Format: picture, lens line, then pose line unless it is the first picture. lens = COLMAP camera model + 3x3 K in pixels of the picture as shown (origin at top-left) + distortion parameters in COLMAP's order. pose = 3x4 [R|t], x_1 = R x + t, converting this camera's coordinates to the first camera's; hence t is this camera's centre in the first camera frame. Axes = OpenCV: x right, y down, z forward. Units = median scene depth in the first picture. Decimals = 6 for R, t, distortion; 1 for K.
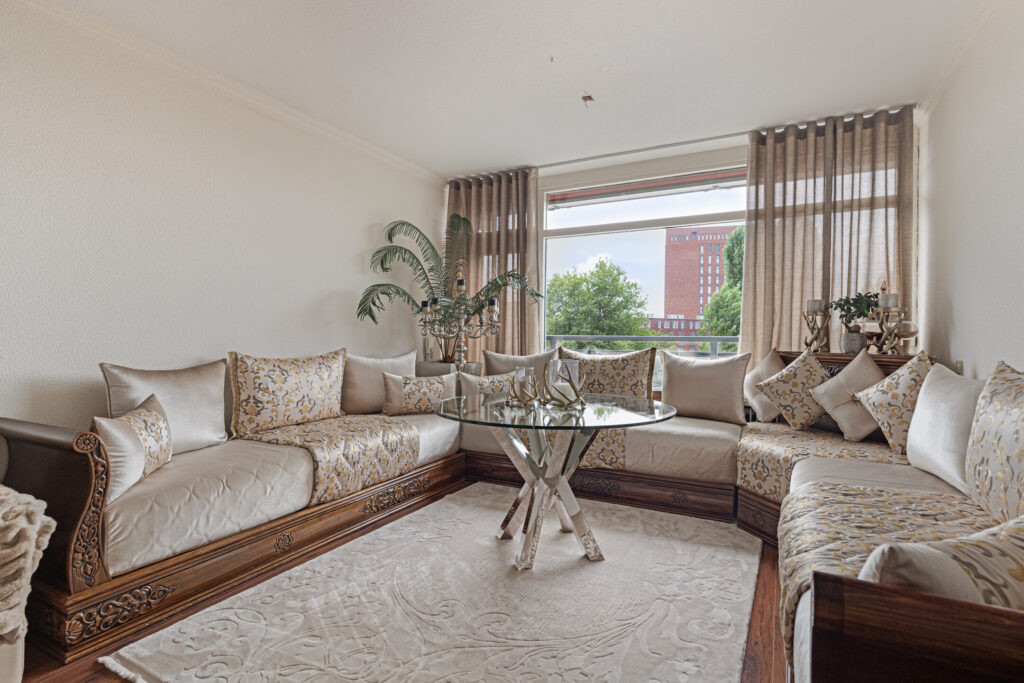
lens RADIAL K [[506.5, 0, 512.0], [0, 506.5, 341.5], [0, 0, 1]] dist [0.001368, -0.001321]
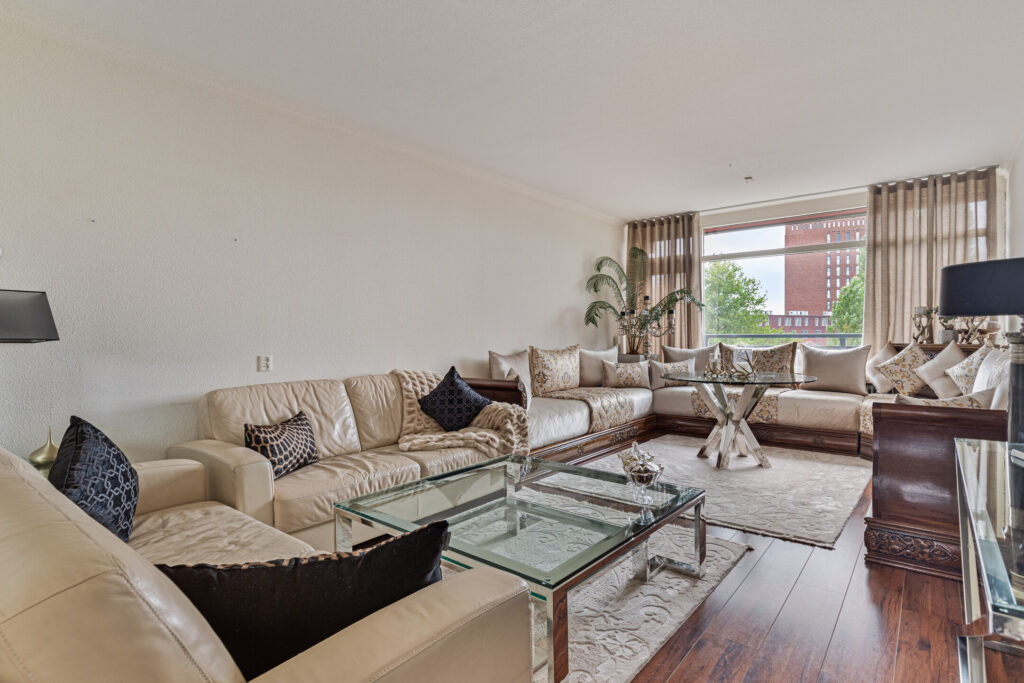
lens RADIAL K [[519.9, 0, 510.7], [0, 519.9, 338.7], [0, 0, 1]] dist [-0.004889, -0.001133]
pose [[0.981431, -0.010356, -0.191538, -0.231088], [0.008968, 0.999927, -0.008113, 0.008216], [0.191608, 0.006244, 0.981452, -0.595338]]
